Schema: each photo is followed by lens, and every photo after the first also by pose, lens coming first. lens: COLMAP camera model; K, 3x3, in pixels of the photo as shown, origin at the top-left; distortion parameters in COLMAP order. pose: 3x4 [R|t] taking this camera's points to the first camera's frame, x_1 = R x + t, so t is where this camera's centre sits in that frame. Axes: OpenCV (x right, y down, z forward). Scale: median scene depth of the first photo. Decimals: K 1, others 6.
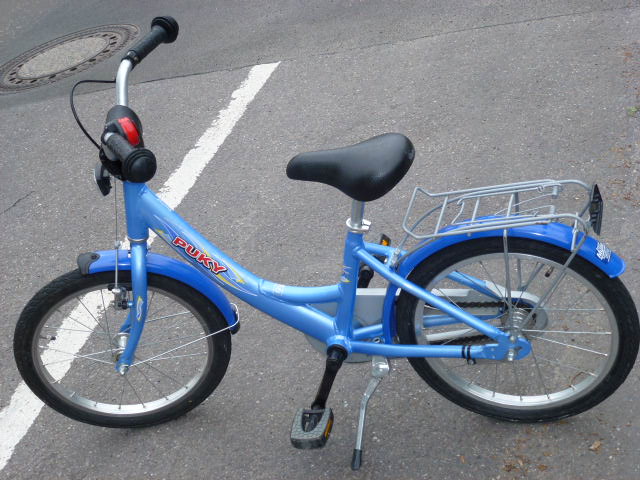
lens RADIAL K [[1080.4, 0, 320.0], [0, 1080.4, 240.0], [0, 0, 1]] dist [0.002458, -0.037422]
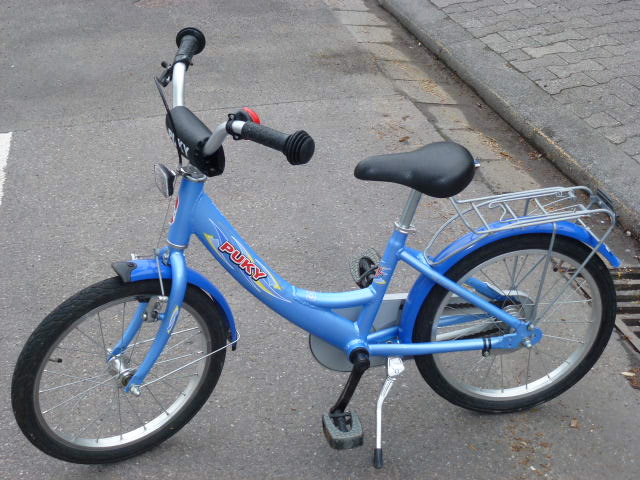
lens RADIAL K [[1061.6, 0, 320.0], [0, 1061.6, 240.0], [0, 0, 1]] dist [-0.043197, -0.064276]
pose [[0.888915, 0.011420, 0.457929, -0.496145], [0.045529, 0.992536, -0.113132, 0.108529], [-0.455803, 0.121414, 0.881761, 0.099180]]
